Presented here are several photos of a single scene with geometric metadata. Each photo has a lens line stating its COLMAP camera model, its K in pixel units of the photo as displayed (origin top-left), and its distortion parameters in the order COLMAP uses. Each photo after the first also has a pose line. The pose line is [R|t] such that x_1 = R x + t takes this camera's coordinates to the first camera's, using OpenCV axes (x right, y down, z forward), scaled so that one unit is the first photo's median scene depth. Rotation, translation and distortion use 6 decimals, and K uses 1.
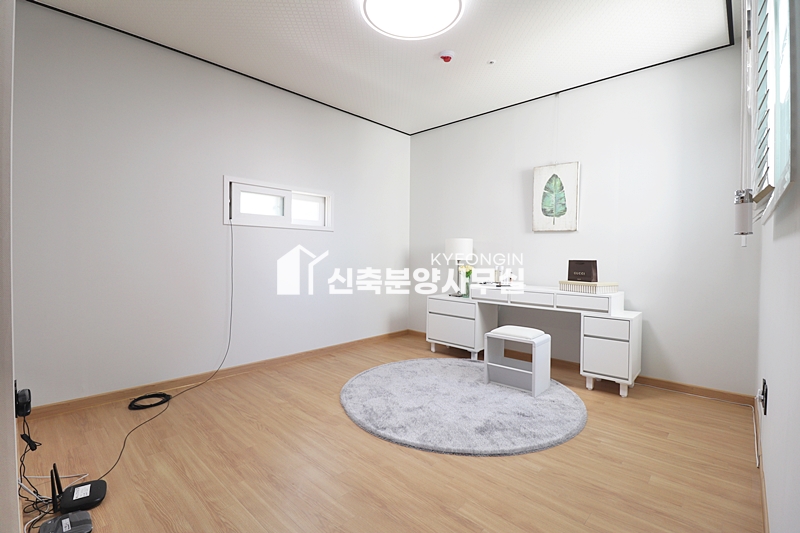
lens RADIAL K [[371.3, 0, 396.6], [0, 371.3, 262.5], [0, 0, 1]] dist [-0.001234, -0.013536]
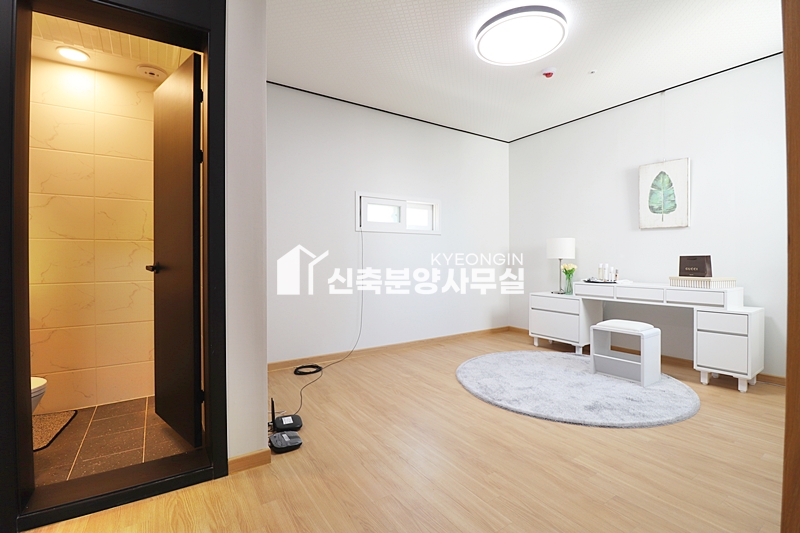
lens RADIAL K [[371.3, 0, 396.6], [0, 371.3, 262.5], [0, 0, 1]] dist [-0.001234, -0.013536]
pose [[0.973092, -0.012318, -0.230086, -0.057375], [0.009126, 0.999847, -0.014931, 0.020981], [0.230235, 0.012430, 0.973056, -0.165671]]
